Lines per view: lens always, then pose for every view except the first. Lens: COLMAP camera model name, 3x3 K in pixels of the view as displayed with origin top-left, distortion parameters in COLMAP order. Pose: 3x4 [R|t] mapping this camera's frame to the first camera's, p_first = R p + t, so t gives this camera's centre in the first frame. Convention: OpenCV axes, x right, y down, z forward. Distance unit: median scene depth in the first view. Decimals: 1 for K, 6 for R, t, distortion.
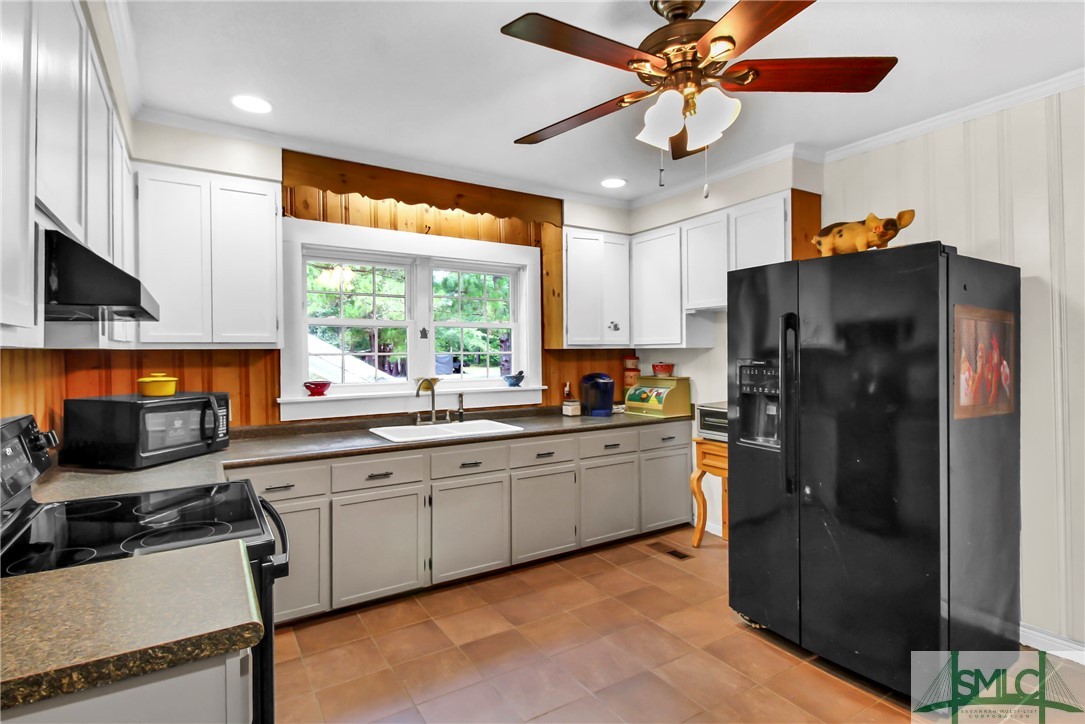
lens RADIAL K [[536.8, 0, 541.6], [0, 536.8, 352.9], [0, 0, 1]] dist [0.005928, -0.002199]
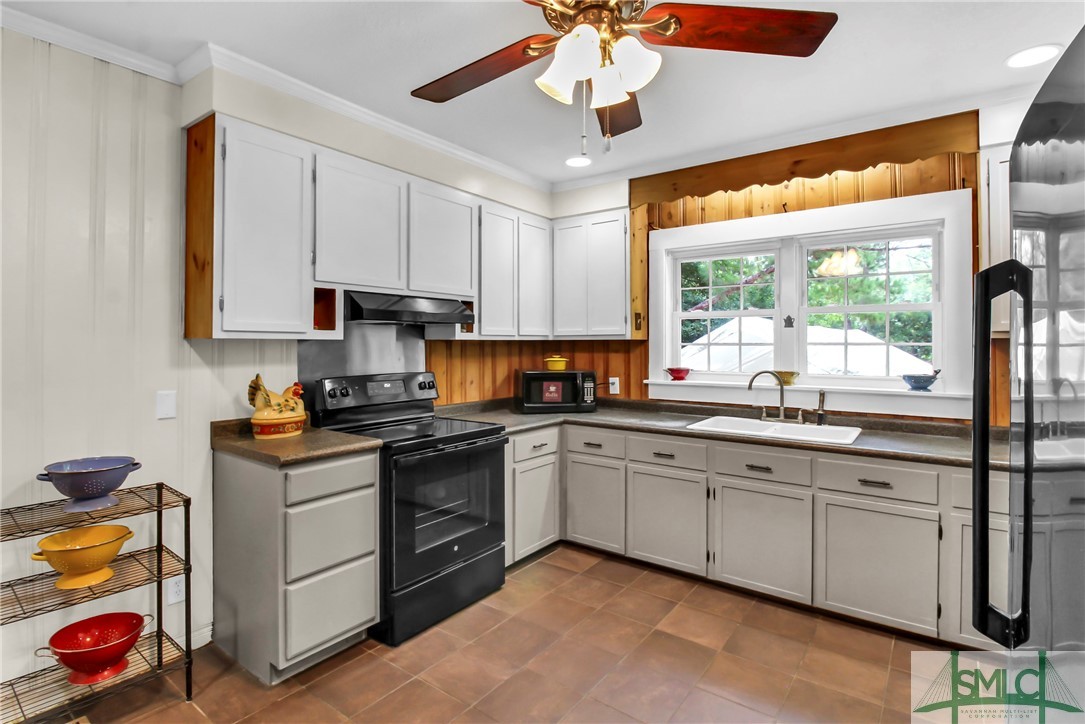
lens RADIAL K [[536.8, 0, 547.7], [0, 536.8, 345.8], [0, 0, 1]] dist [0.005928, -0.002199]
pose [[0.364980, 0.010055, -0.930961, 0.542518], [-0.004362, 0.999949, 0.009090, -0.002814], [0.931005, 0.000743, 0.365005, 0.326236]]
